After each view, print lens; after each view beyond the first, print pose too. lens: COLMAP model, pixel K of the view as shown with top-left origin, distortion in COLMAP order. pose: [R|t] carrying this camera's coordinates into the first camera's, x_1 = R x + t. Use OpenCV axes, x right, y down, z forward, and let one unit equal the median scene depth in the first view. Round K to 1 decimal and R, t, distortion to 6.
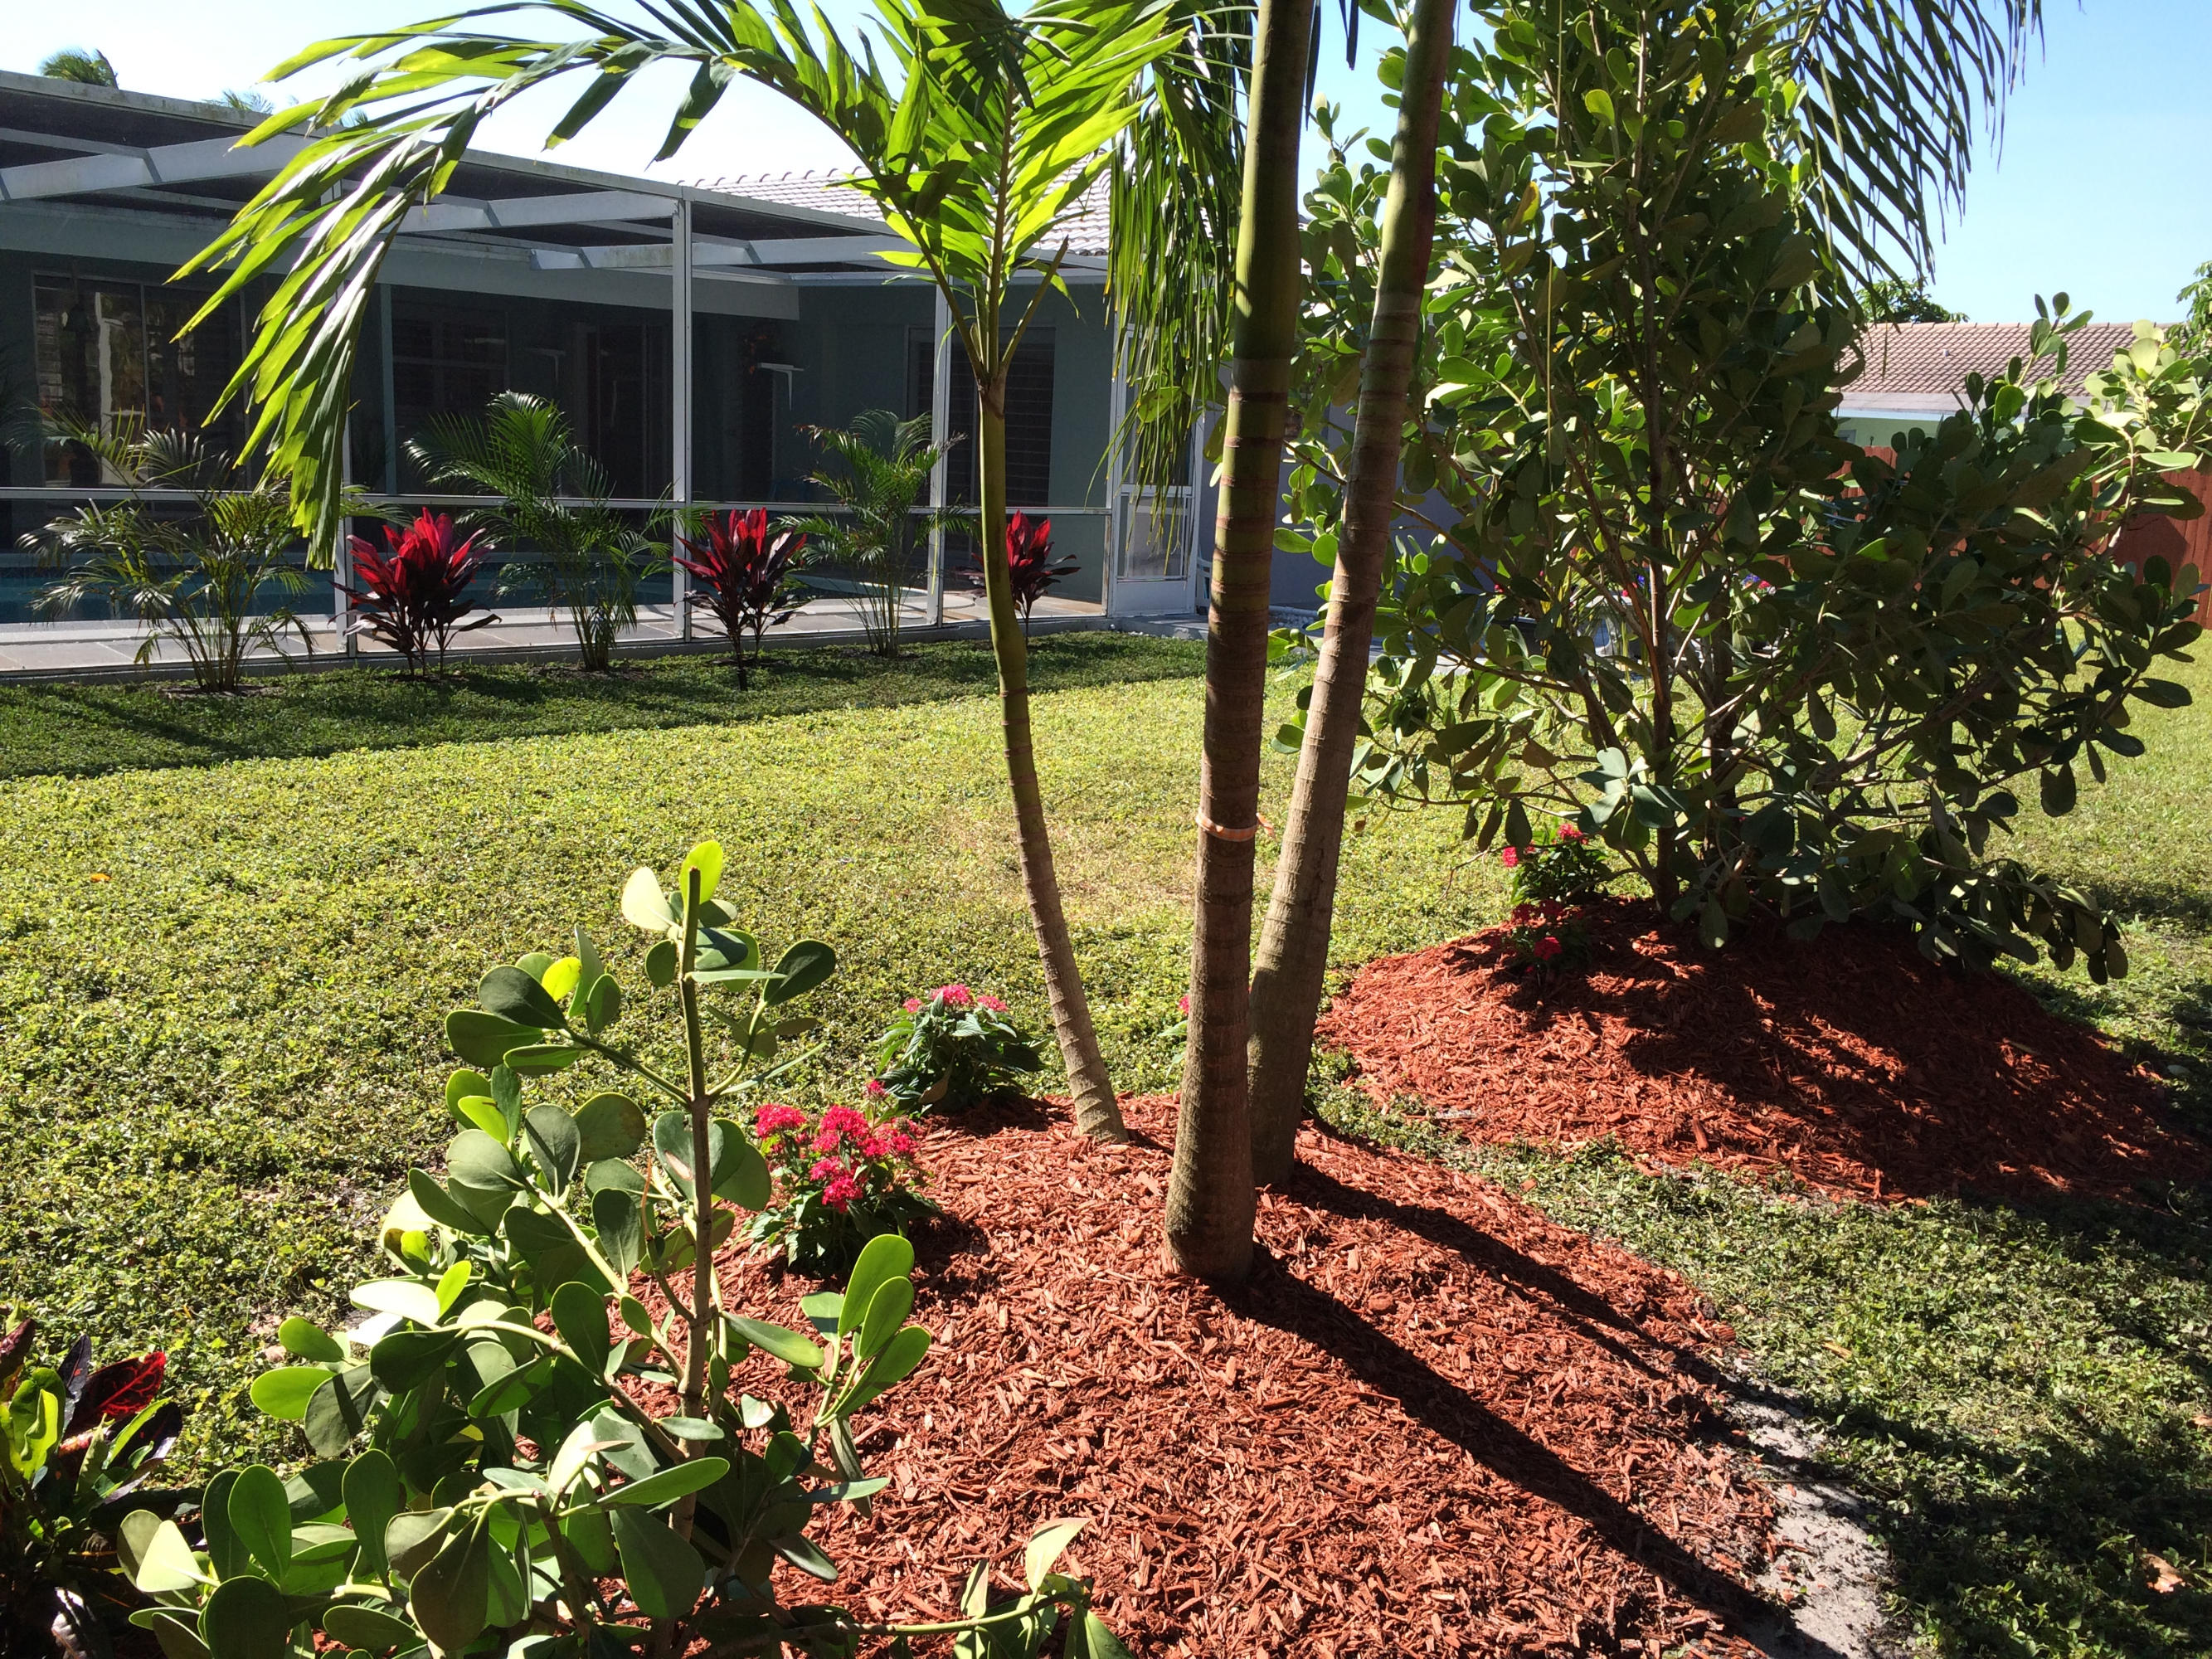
lens RADIAL K [[1935.9, 0, 1116.2], [0, 1935.9, 822.1], [0, 0, 1]] dist [0.078694, -0.110922]
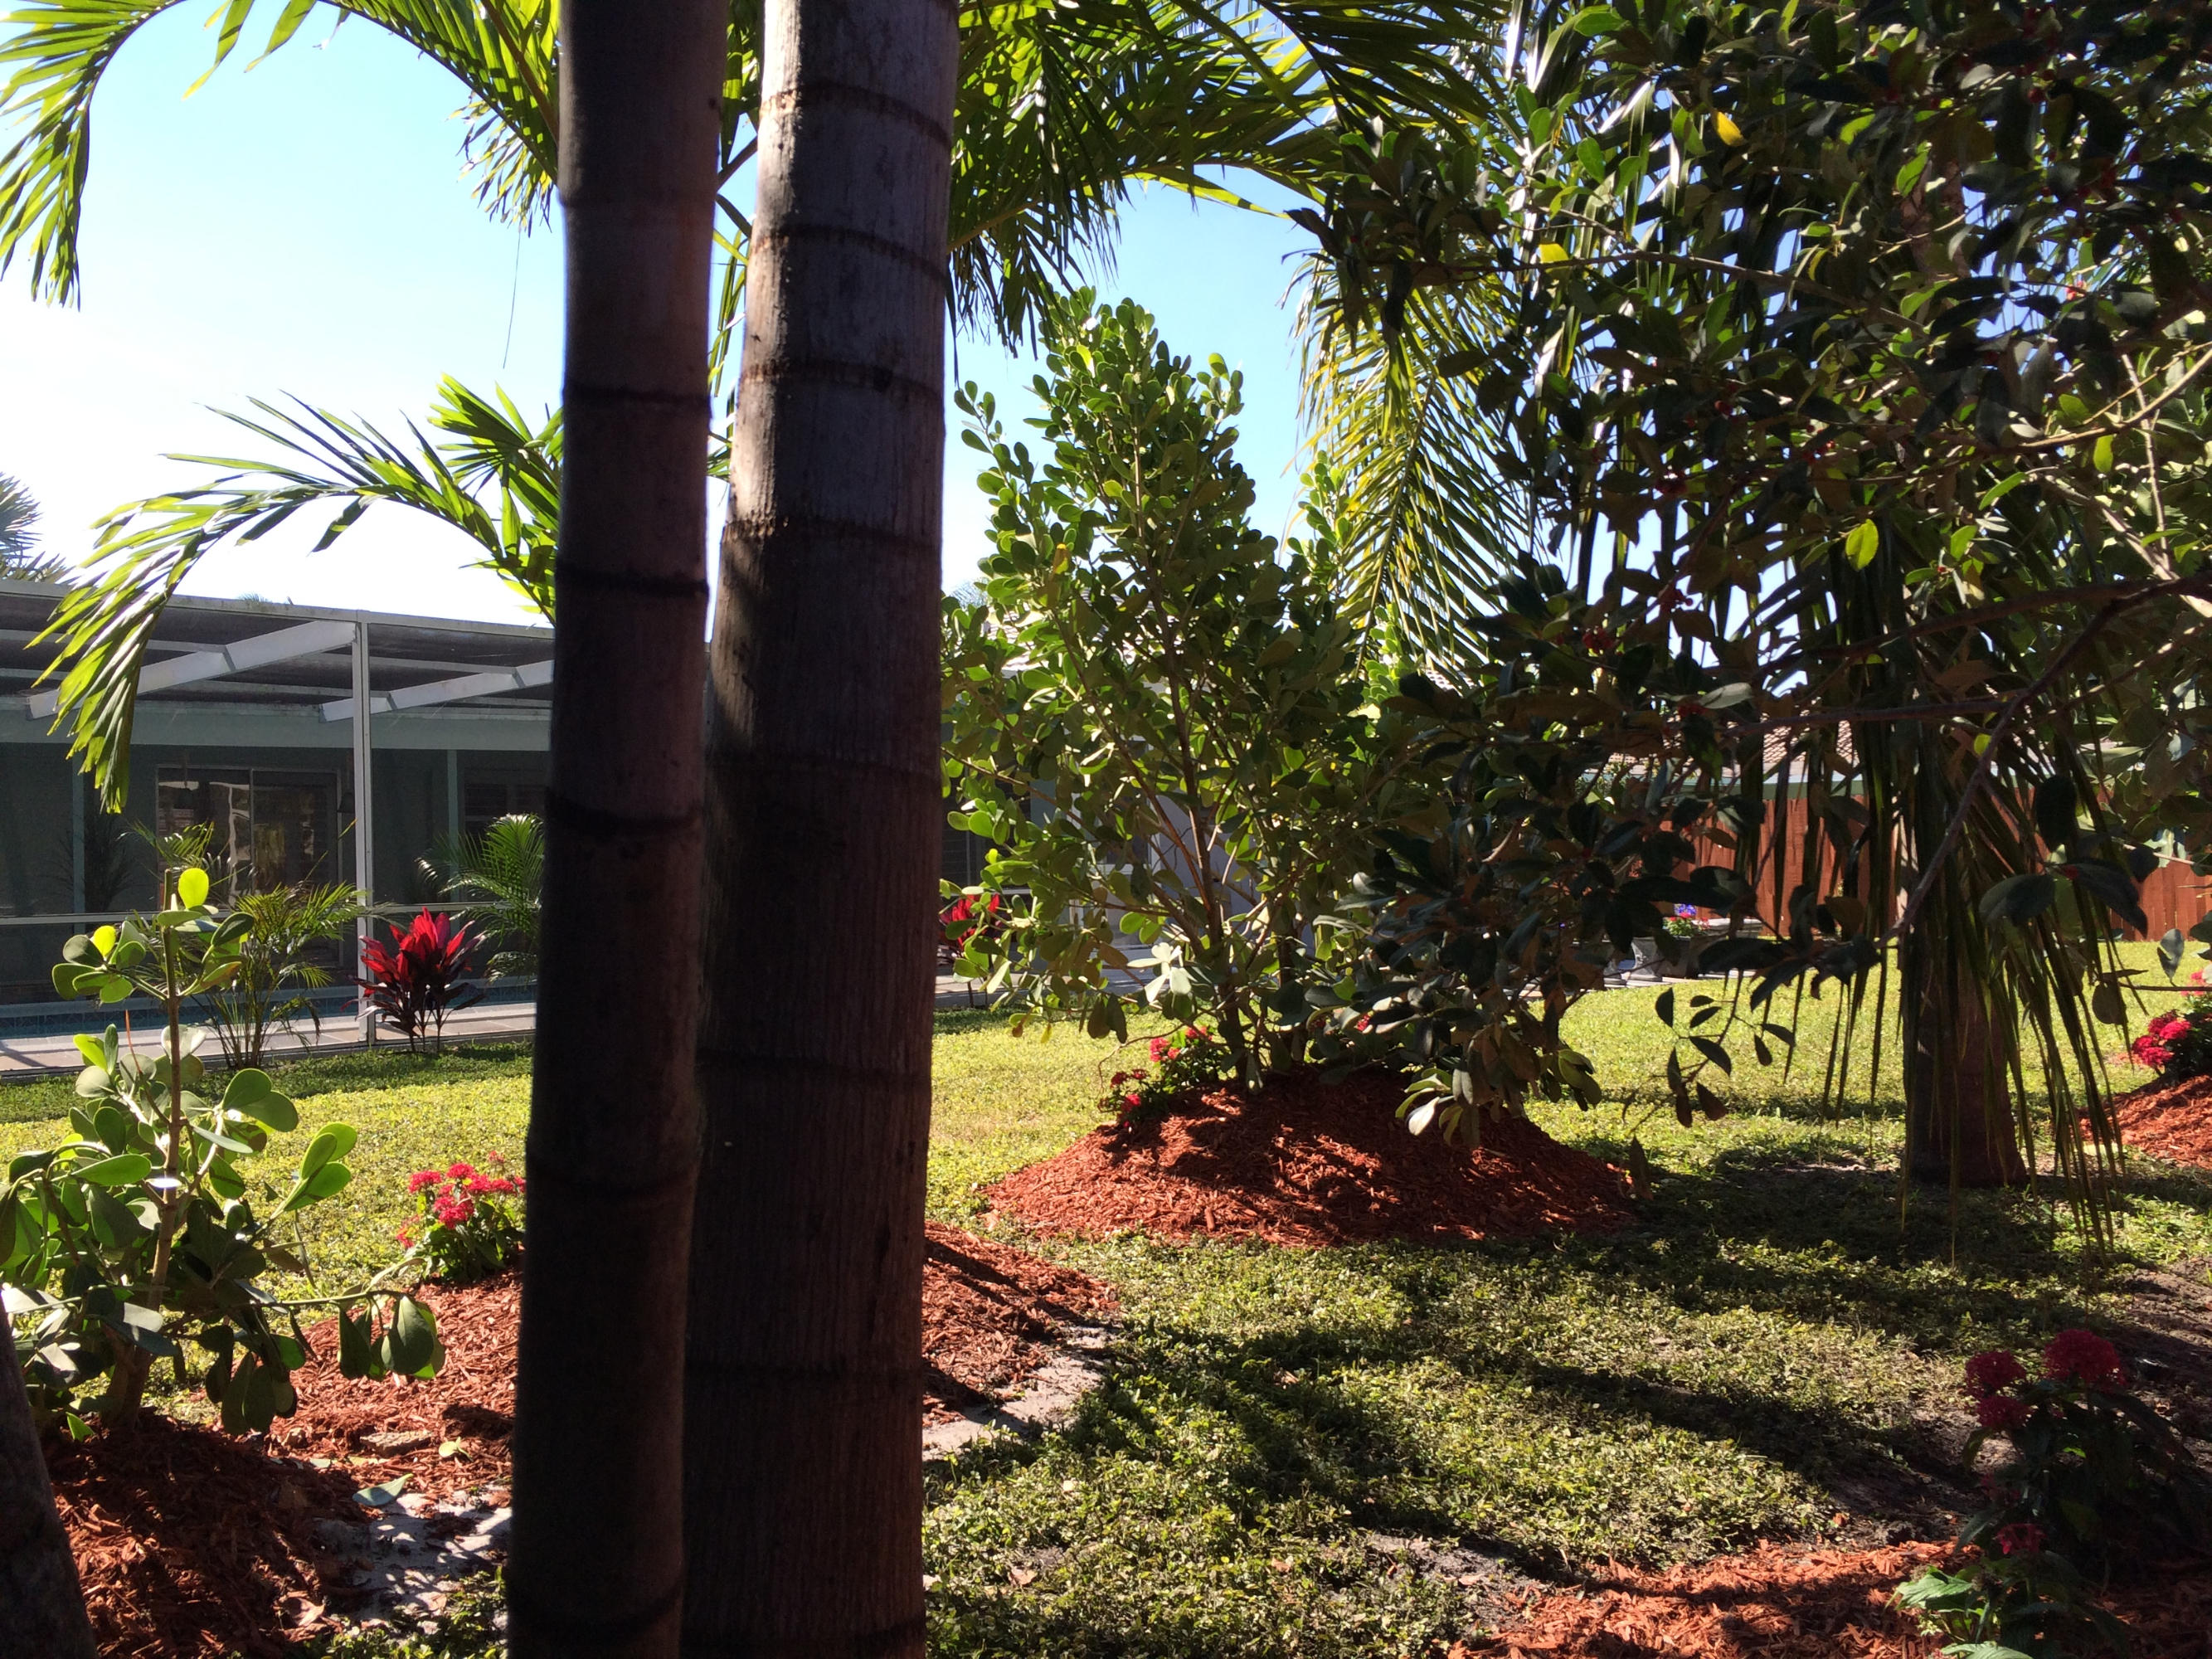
lens RADIAL K [[1935.9, 0, 1116.2], [0, 1935.9, 822.1], [0, 0, 1]] dist [0.078694, -0.110922]
pose [[0.995920, -0.074585, -0.050803, 0.321405], [0.061732, 0.973693, -0.219342, 0.181627], [0.065826, 0.215310, 0.974325, -0.323616]]
